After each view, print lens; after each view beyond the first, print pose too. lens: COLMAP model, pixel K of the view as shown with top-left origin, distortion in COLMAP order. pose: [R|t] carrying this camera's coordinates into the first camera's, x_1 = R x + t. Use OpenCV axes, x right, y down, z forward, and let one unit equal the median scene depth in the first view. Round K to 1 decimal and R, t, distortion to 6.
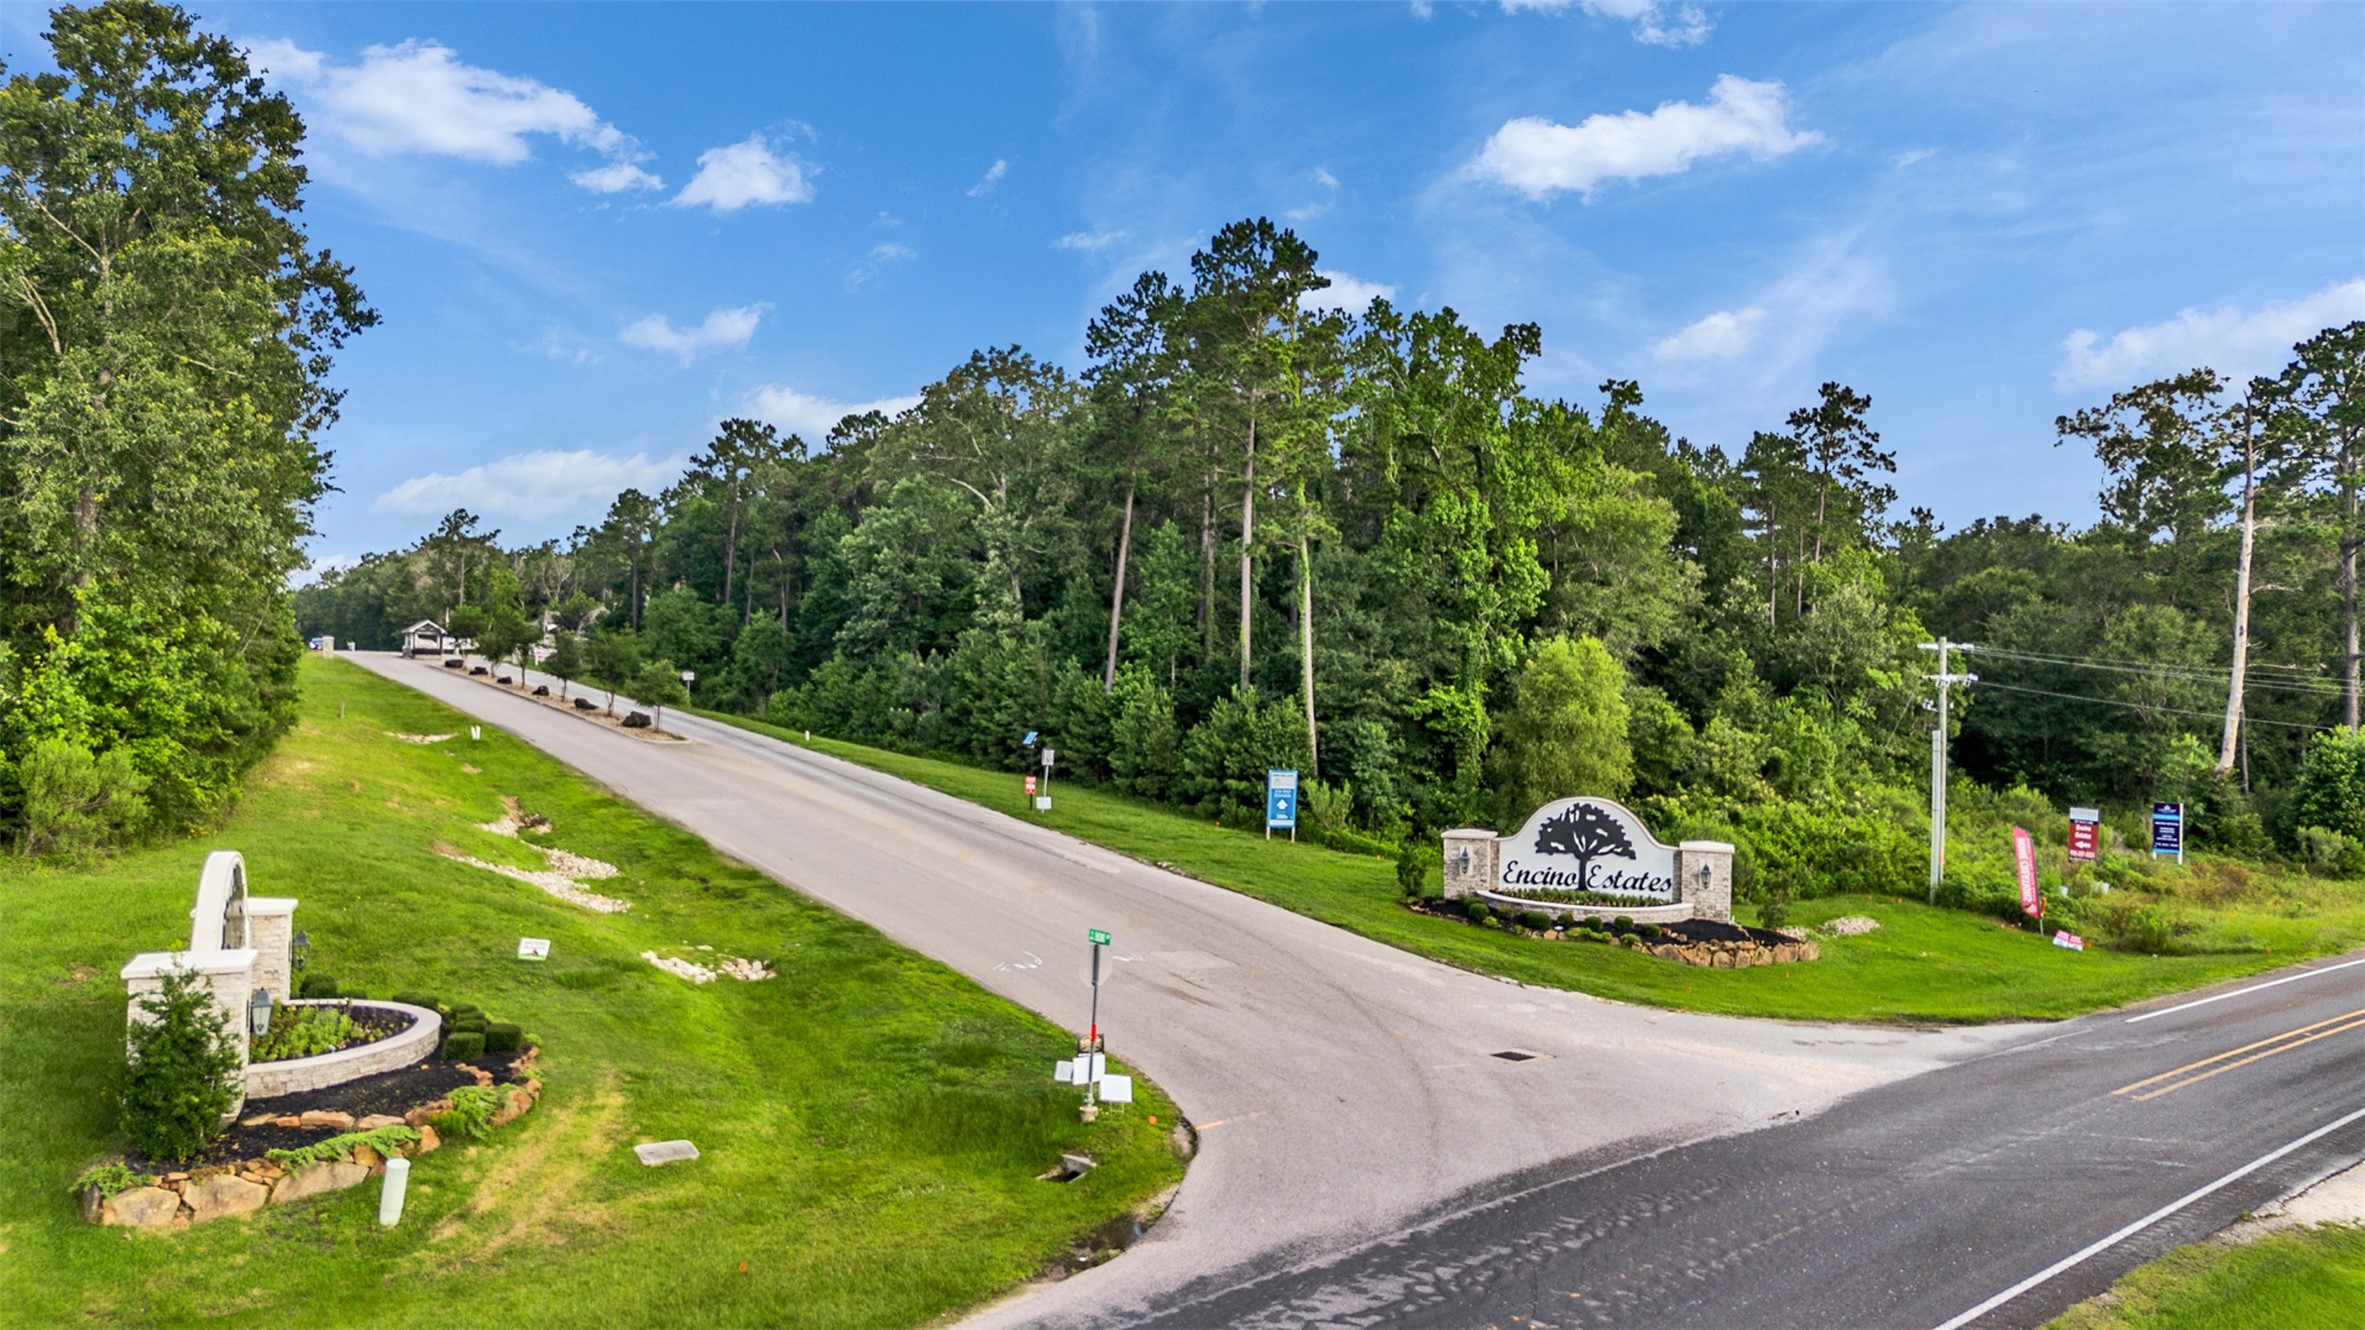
lens RADIAL K [[1689.5, 0, 1182.5], [0, 1689.5, 665.0], [0, 0, 1]] dist [0.098294, -0.101621]
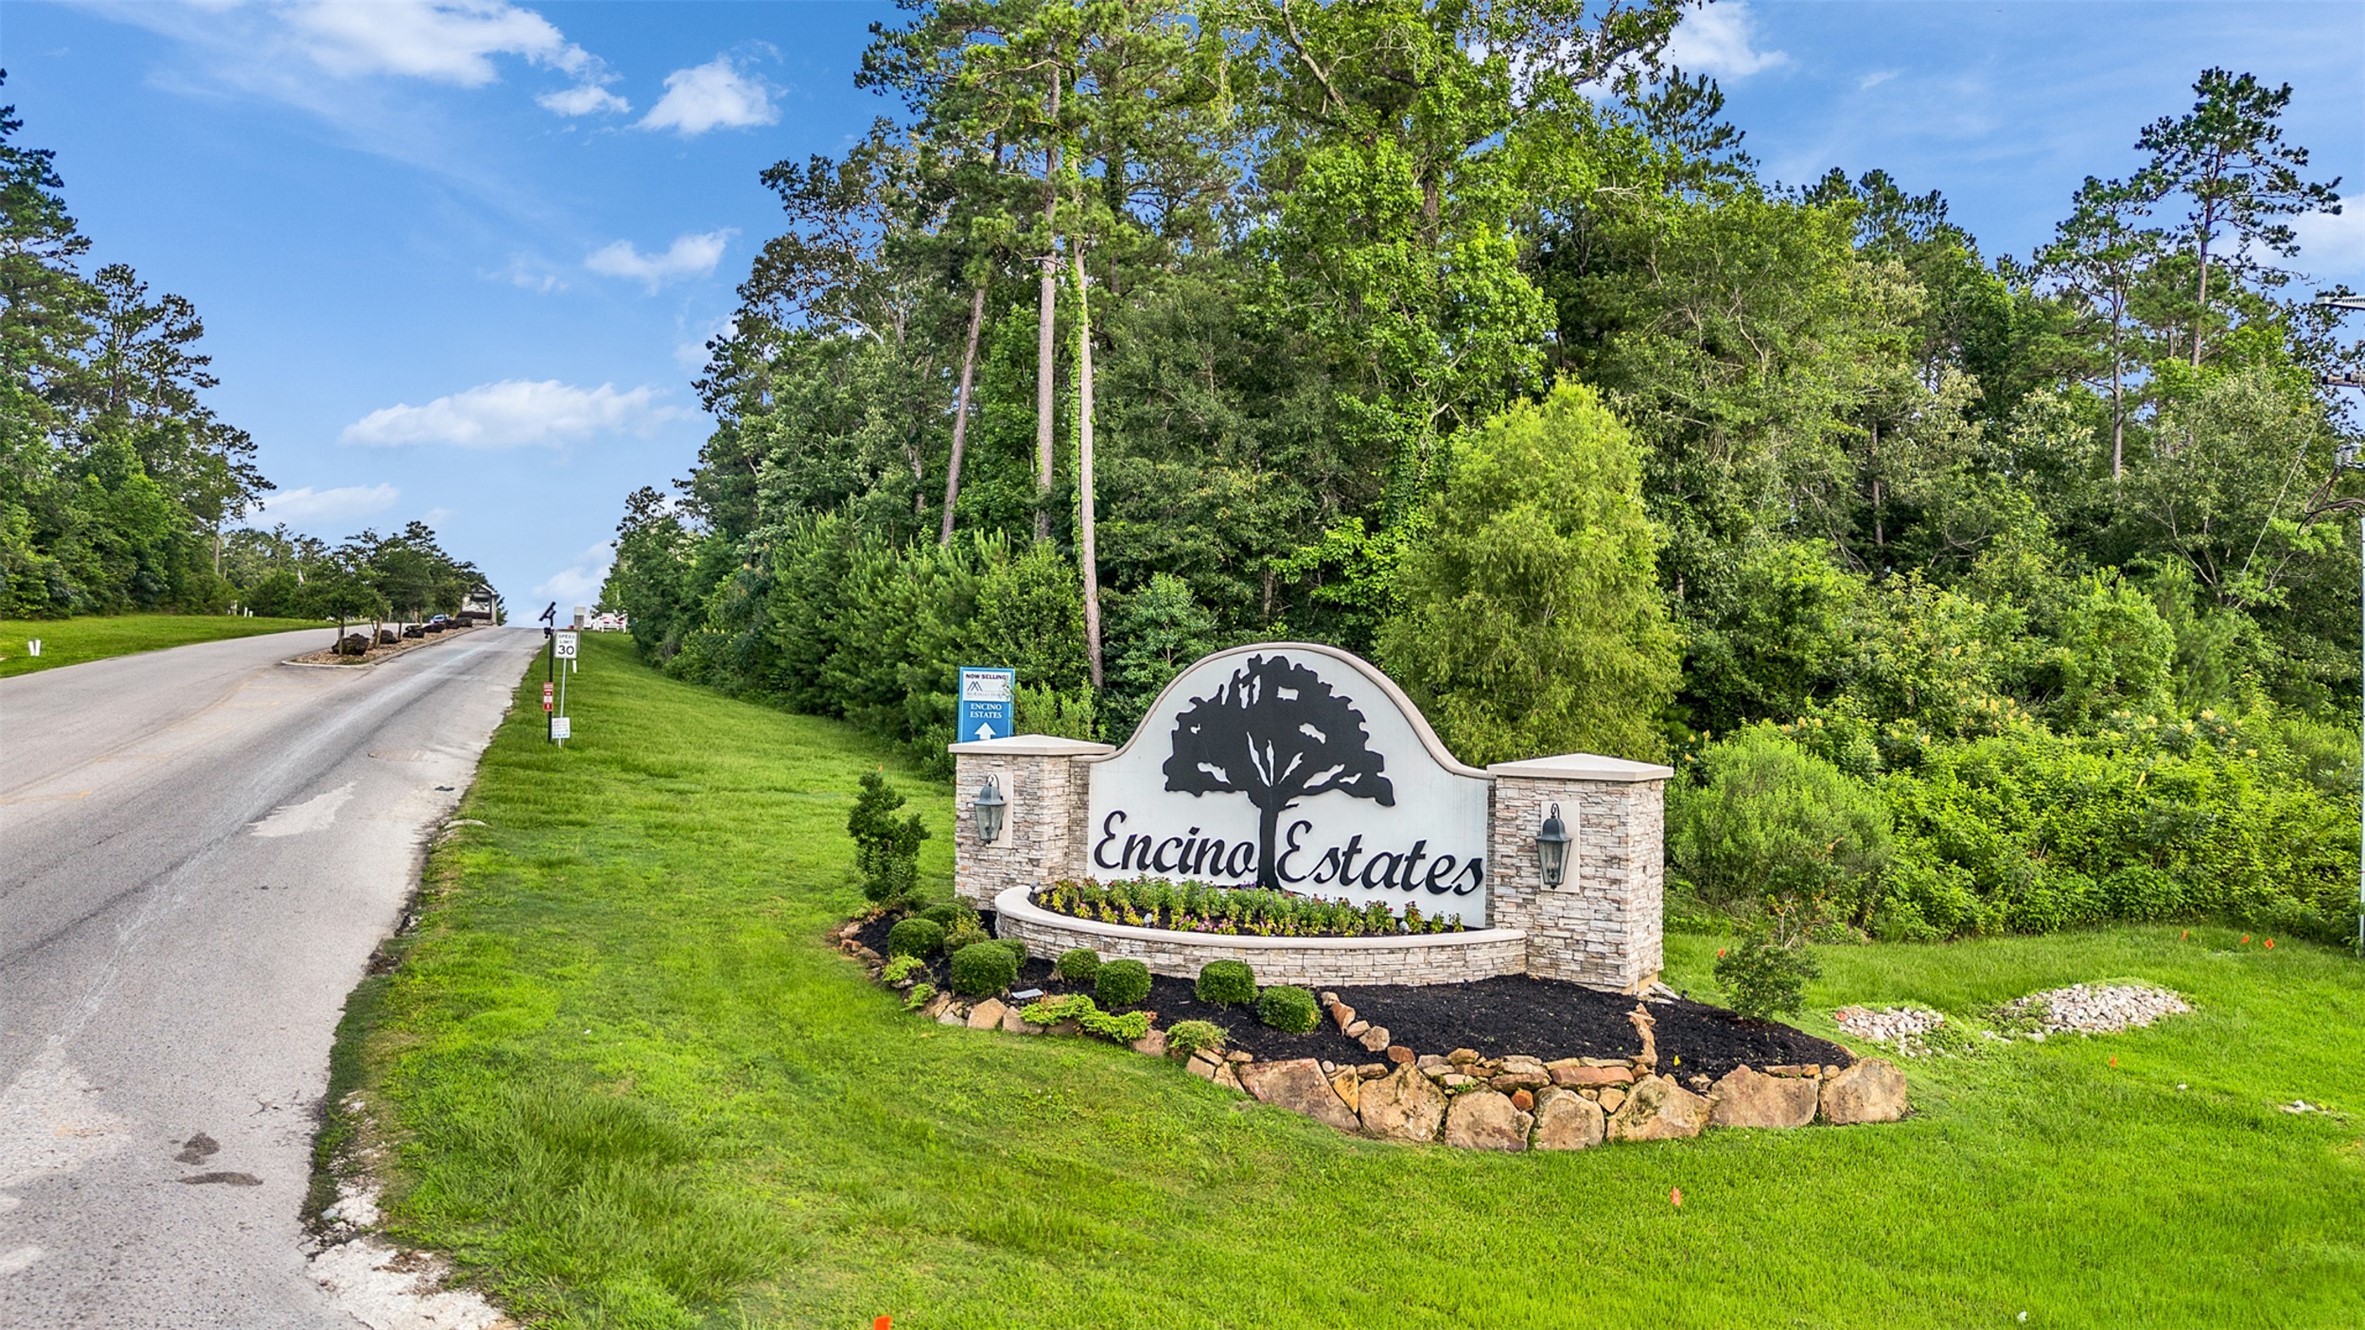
lens RADIAL K [[1689.5, 0, 1182.5], [0, 1689.5, 665.0], [0, 0, 1]] dist [0.098294, -0.101621]
pose [[0.975167, -0.008015, -0.221327, 0.296922], [0.005086, 0.999892, -0.013799, 0.087703], [0.221413, 0.012331, 0.975102, 0.628507]]
